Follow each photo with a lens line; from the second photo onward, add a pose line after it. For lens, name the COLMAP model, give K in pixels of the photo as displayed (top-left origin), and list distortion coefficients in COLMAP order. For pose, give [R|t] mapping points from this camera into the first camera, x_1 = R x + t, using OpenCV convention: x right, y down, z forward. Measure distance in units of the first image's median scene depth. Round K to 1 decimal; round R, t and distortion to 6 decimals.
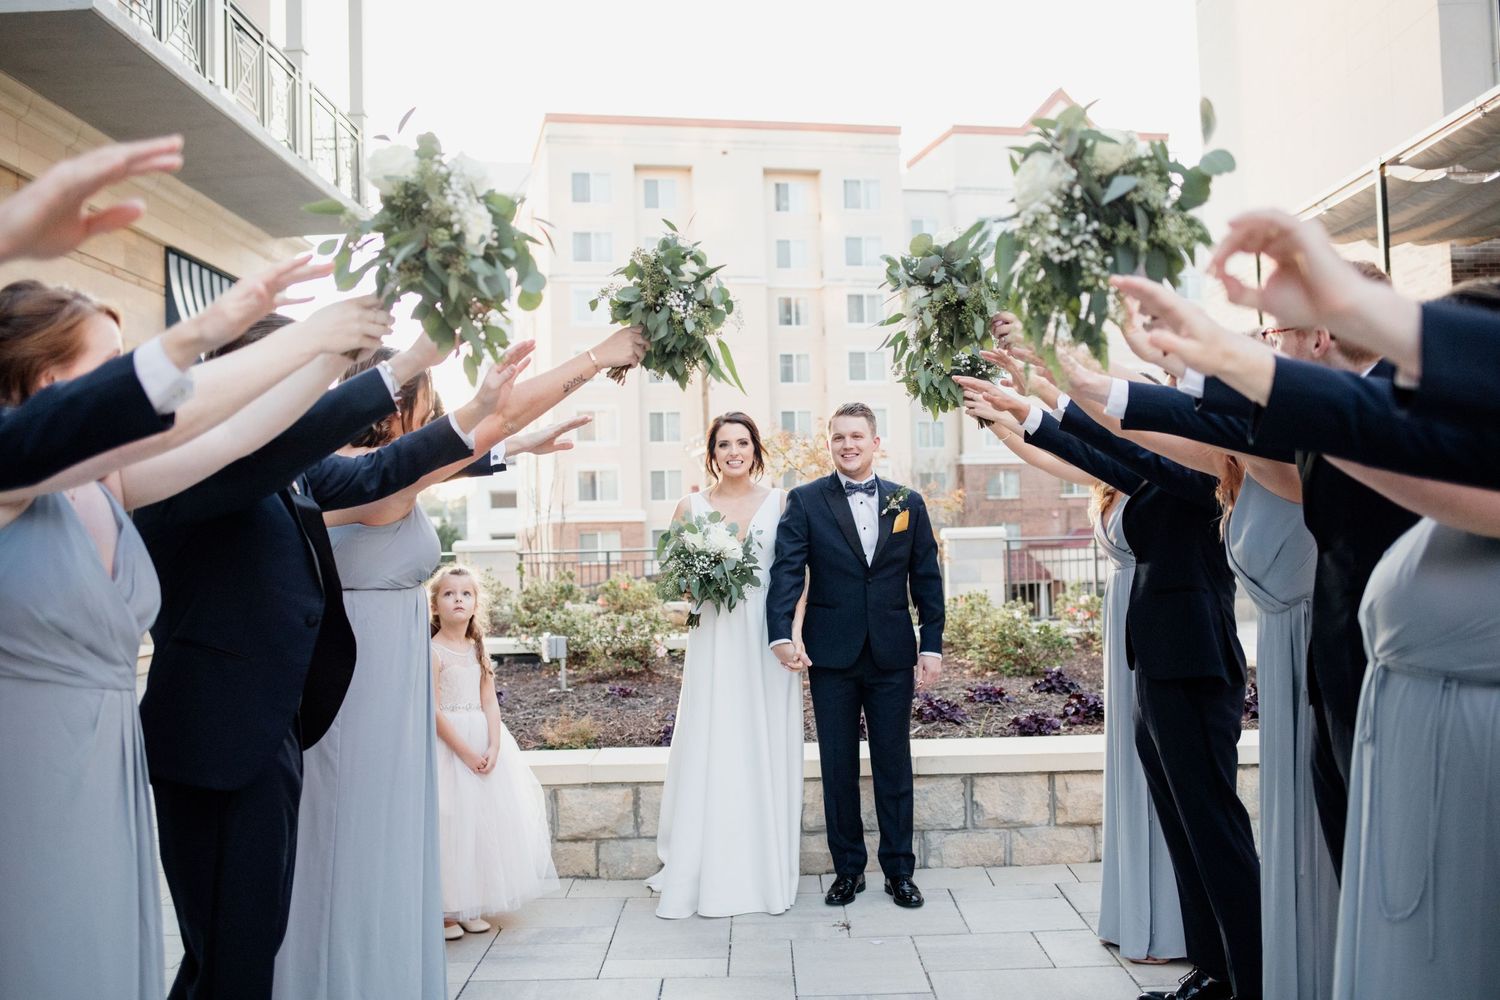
lens RADIAL K [[1490.6, 0, 751.0], [0, 1490.6, 484.8], [0, 0, 1]] dist [-0.016613, 0.006186]
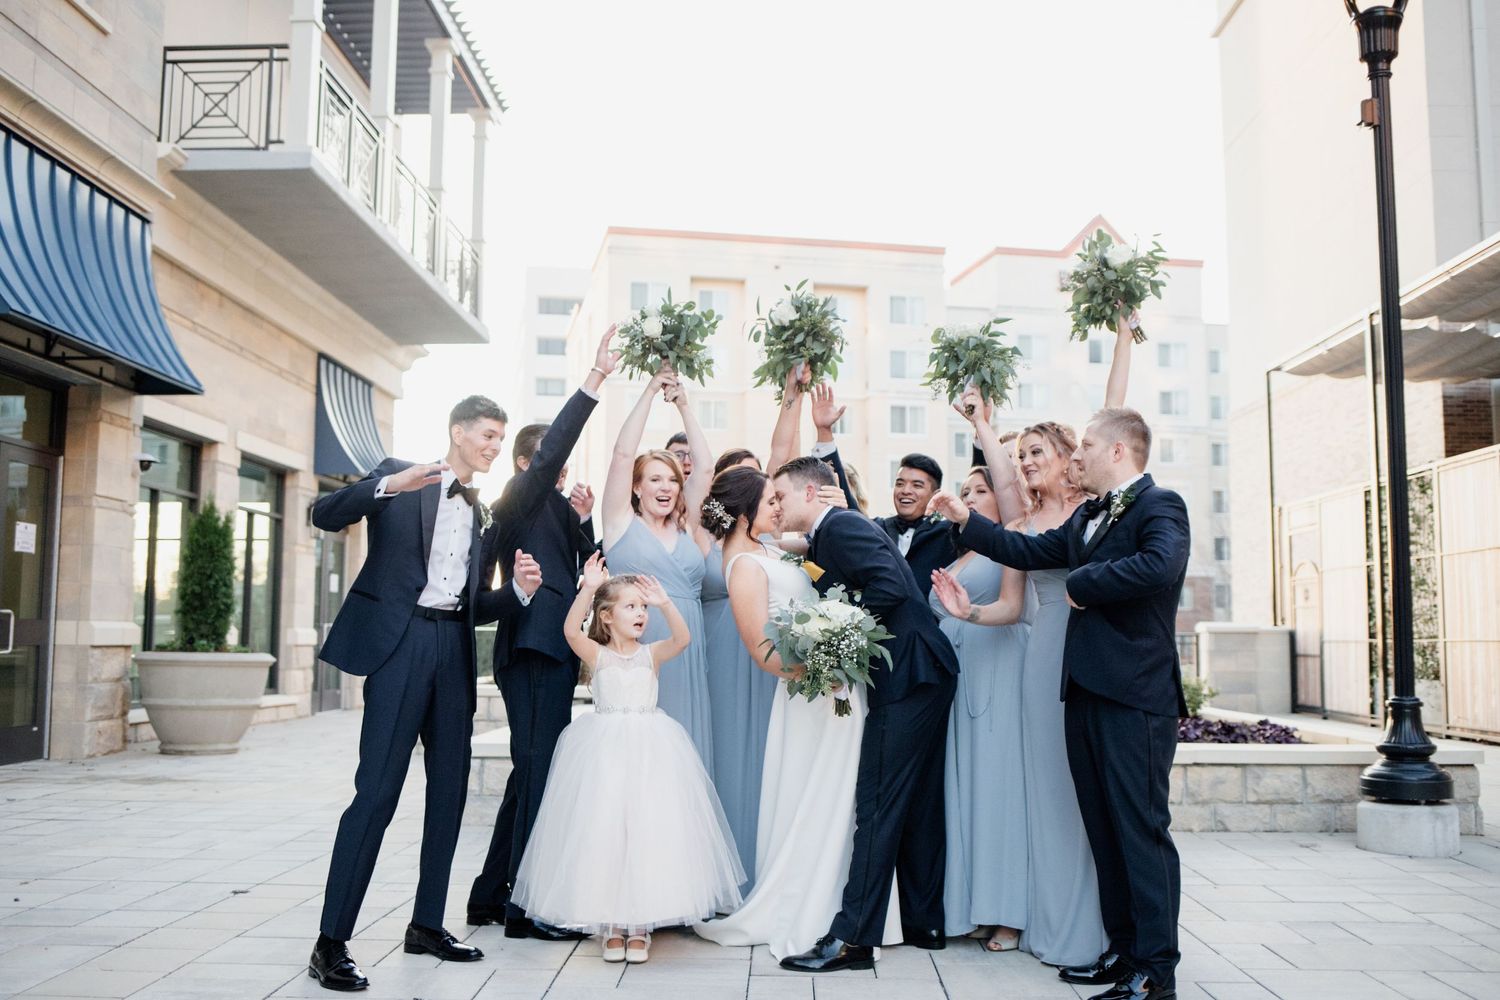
lens RADIAL K [[1493.7, 0, 747.4], [0, 1493.7, 497.3], [0, 0, 1]] dist [-0.032536, 0.022331]
pose [[0.999151, 0.032280, -0.025605, -0.021529], [-0.033798, 0.997550, -0.061255, 0.011355], [0.023565, 0.062068, 0.997794, -0.130085]]
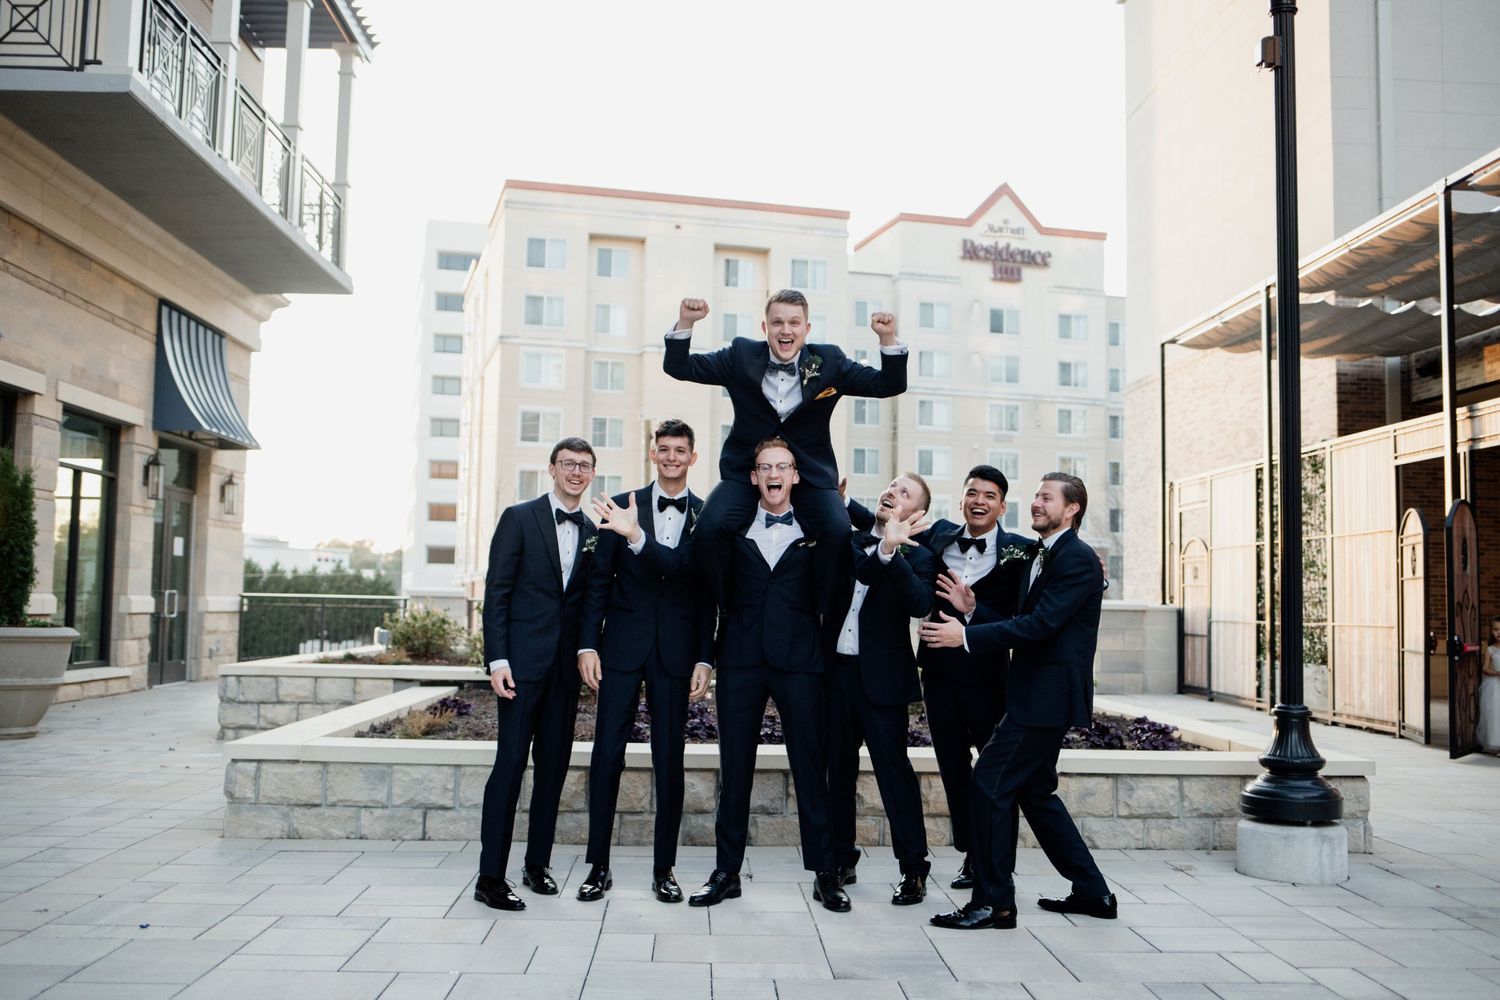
lens RADIAL K [[1491.9, 0, 750.4], [0, 1491.9, 499.7], [0, 0, 1]] dist [-0.025971, 0.028601]
pose [[0.997920, 0.049941, 0.040774, -0.001702], [-0.048408, 0.998114, -0.037750, 0.004969], [-0.042582, 0.035697, 0.998455, -0.080436]]
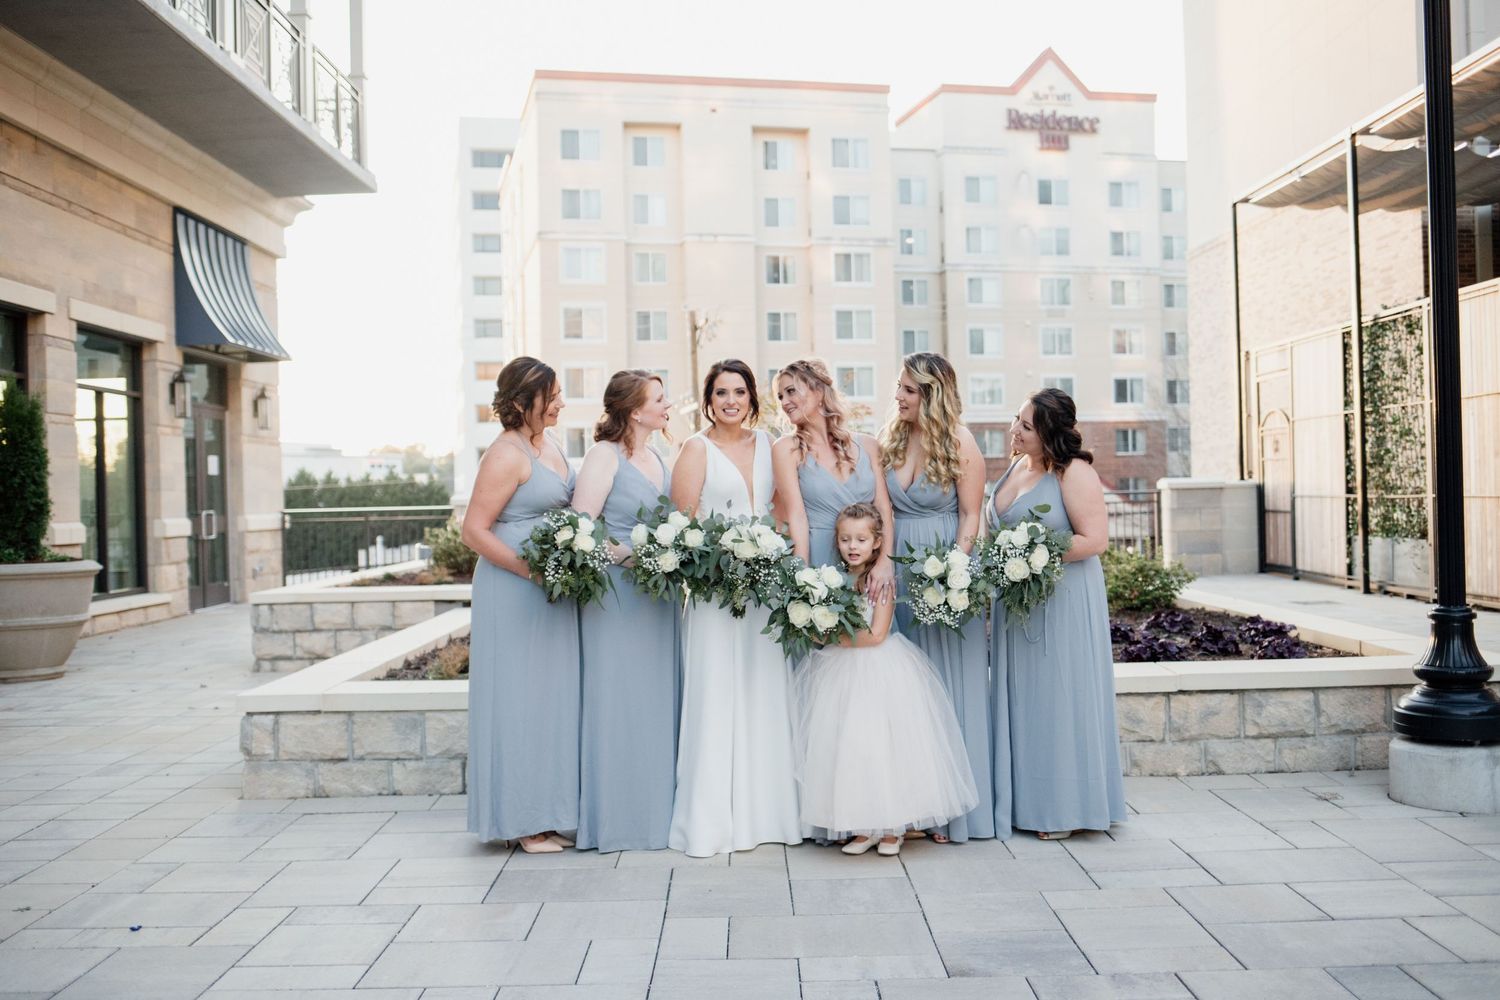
lens RADIAL K [[1491.0, 0, 753.6], [0, 1491.0, 492.2], [0, 0, 1]] dist [-0.012931, 0.001198]
pose [[0.999932, 0.003987, 0.011002, -0.003017], [-0.004348, 0.999446, 0.032990, 0.001221], [-0.010864, -0.033036, 0.999395, -0.033578]]
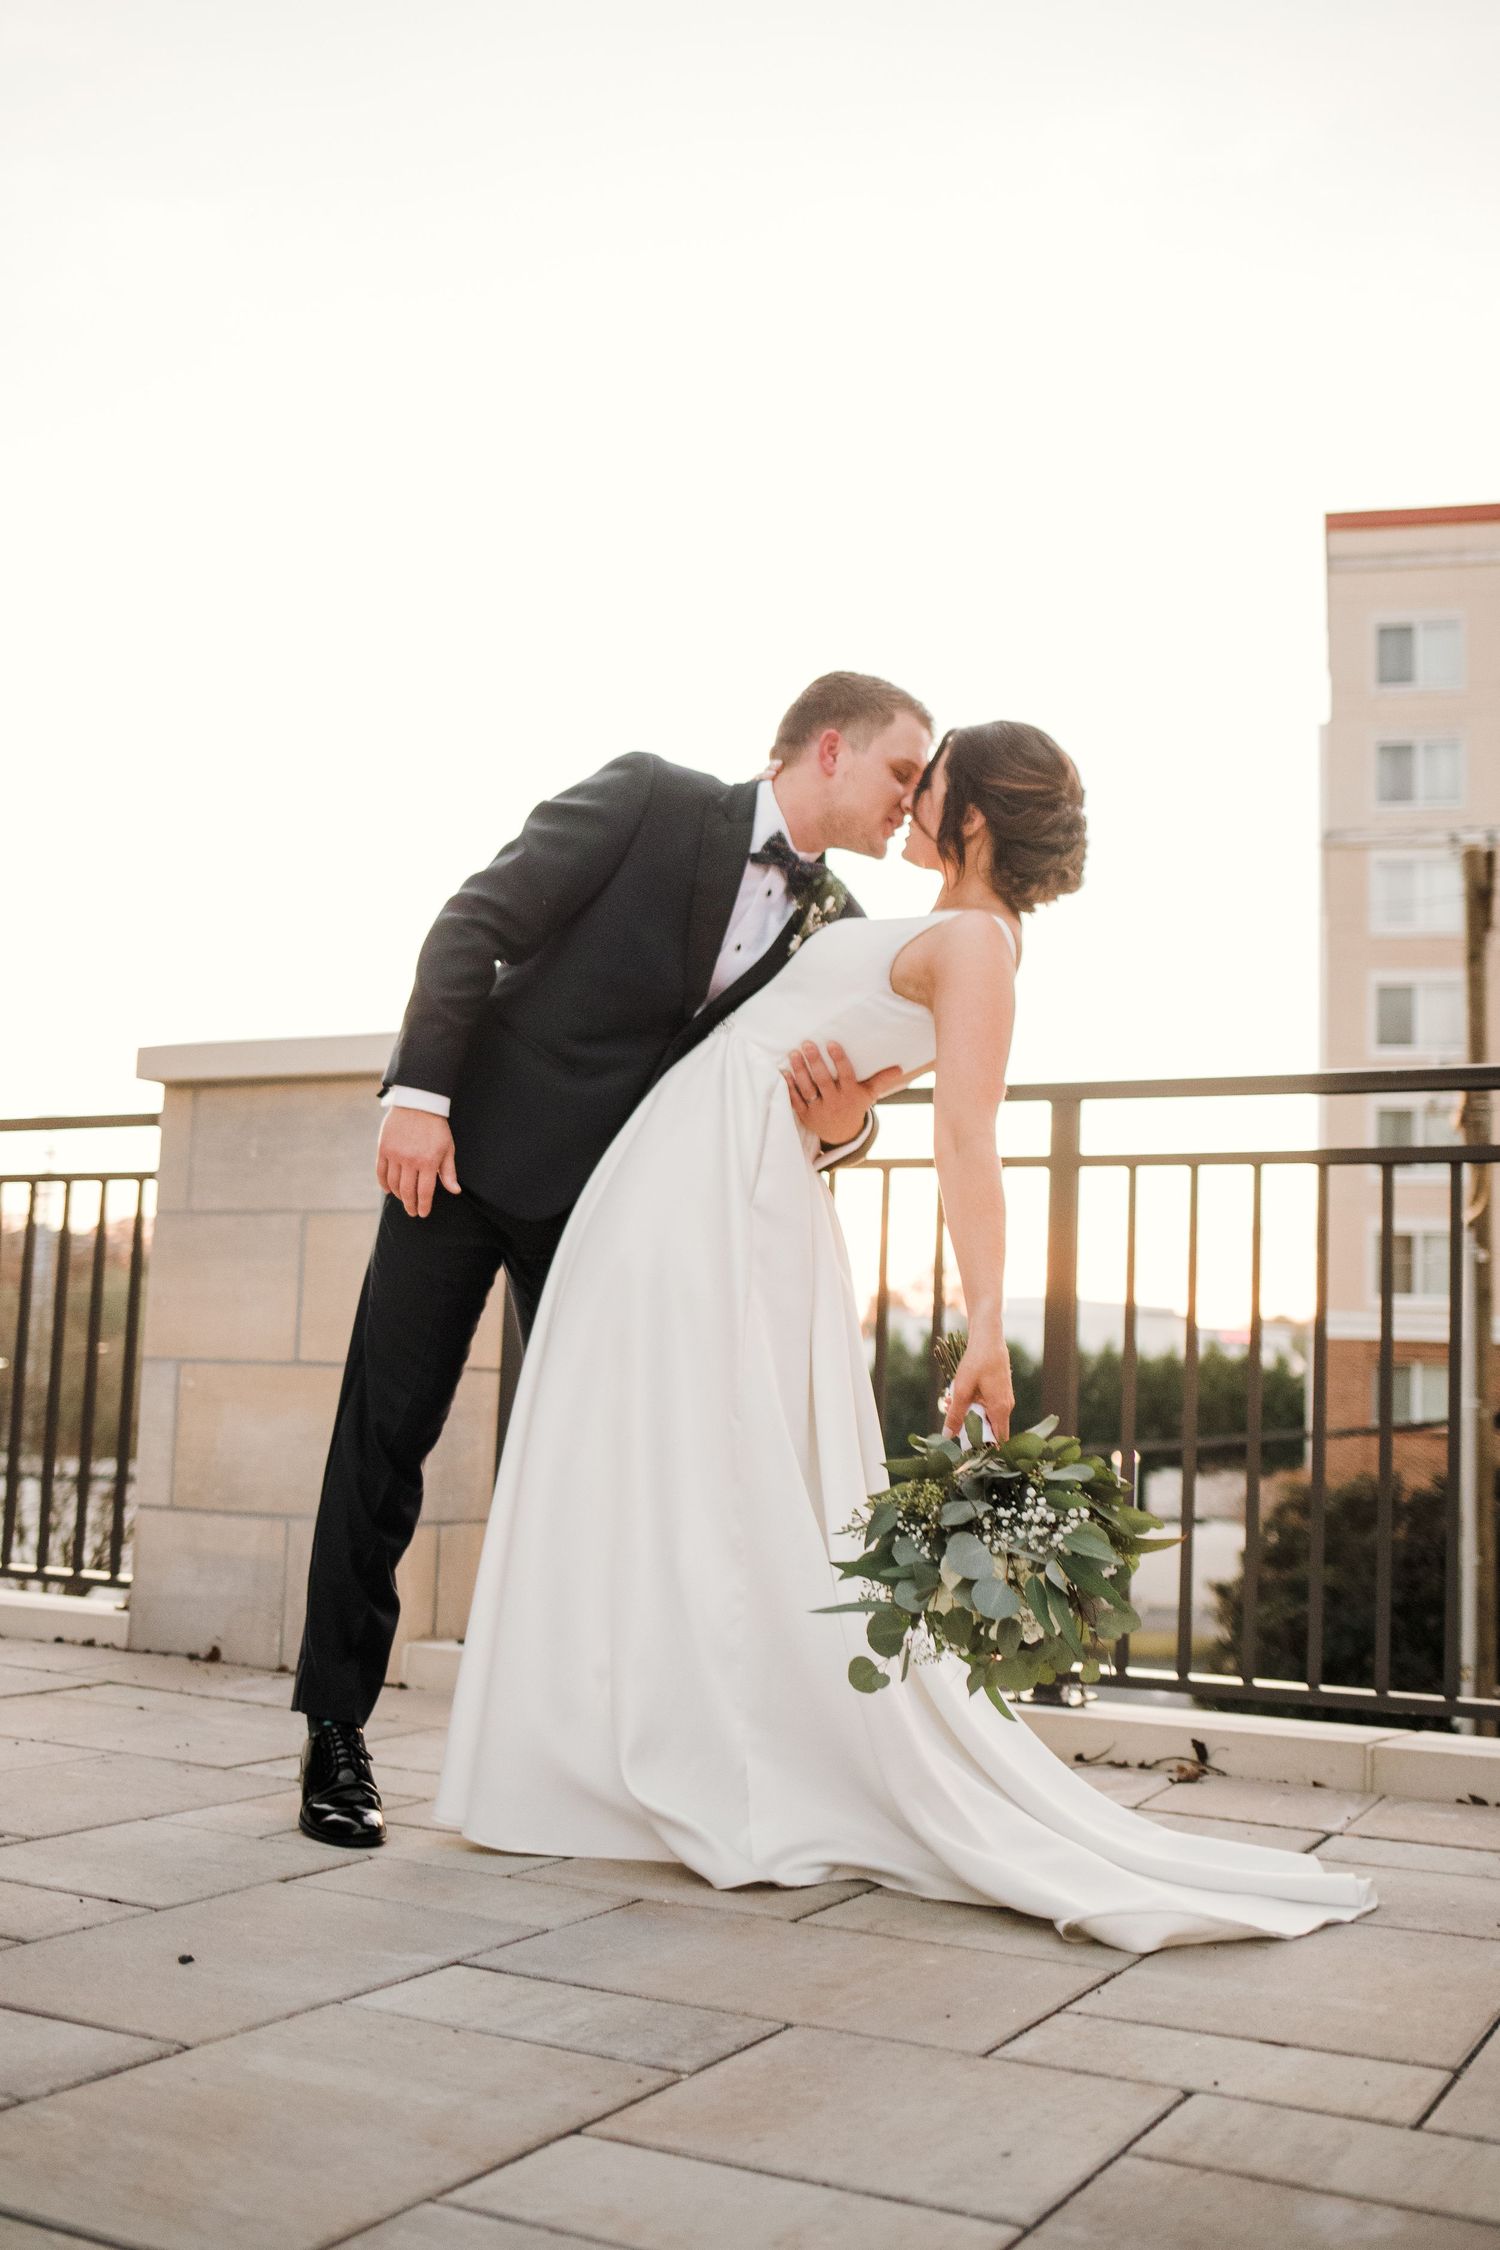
lens RADIAL K [[2301.8, 0, 787.1], [0, 2301.8, 1116.7], [0, 0, 1]] dist [-0.047947, 0.022160]
pose [[0.896262, 0.009315, -0.443427, 0.140241], [-0.047831, 0.995979, -0.075755, 0.063104], [0.440938, 0.089106, 0.893103, 0.828199]]
